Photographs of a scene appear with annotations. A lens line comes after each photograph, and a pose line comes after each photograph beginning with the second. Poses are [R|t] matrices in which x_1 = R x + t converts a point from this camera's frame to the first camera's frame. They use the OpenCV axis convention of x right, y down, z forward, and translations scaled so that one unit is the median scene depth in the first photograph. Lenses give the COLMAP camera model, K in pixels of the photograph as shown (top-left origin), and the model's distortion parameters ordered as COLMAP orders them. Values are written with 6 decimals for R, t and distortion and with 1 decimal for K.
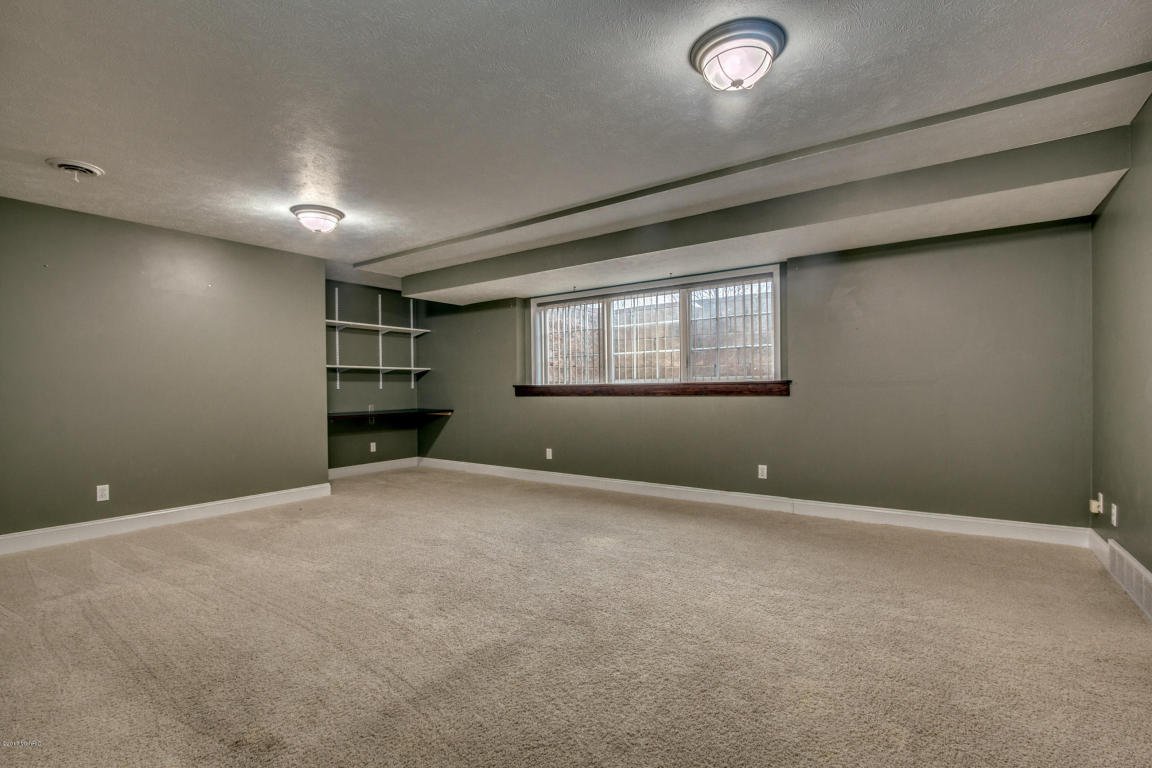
lens RADIAL K [[530.4, 0, 567.9], [0, 530.4, 388.7], [0, 0, 1]] dist [-0.023873, 0.005193]
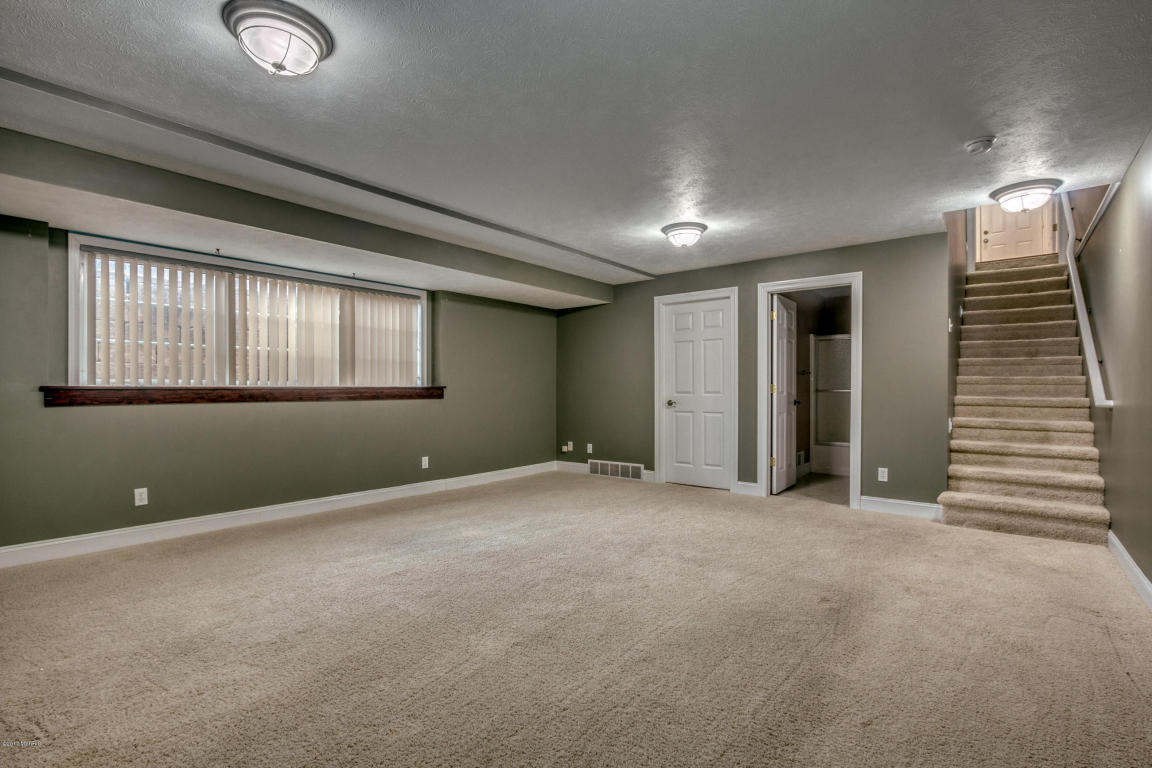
lens RADIAL K [[530.4, 0, 563.6], [0, 530.4, 387.9], [0, 0, 1]] dist [-0.023873, 0.005193]
pose [[0.069694, 0.014575, 0.997462, -0.722584], [0.003109, 0.999885, -0.014828, 0.006674], [-0.997564, 0.004134, 0.069641, 0.541276]]
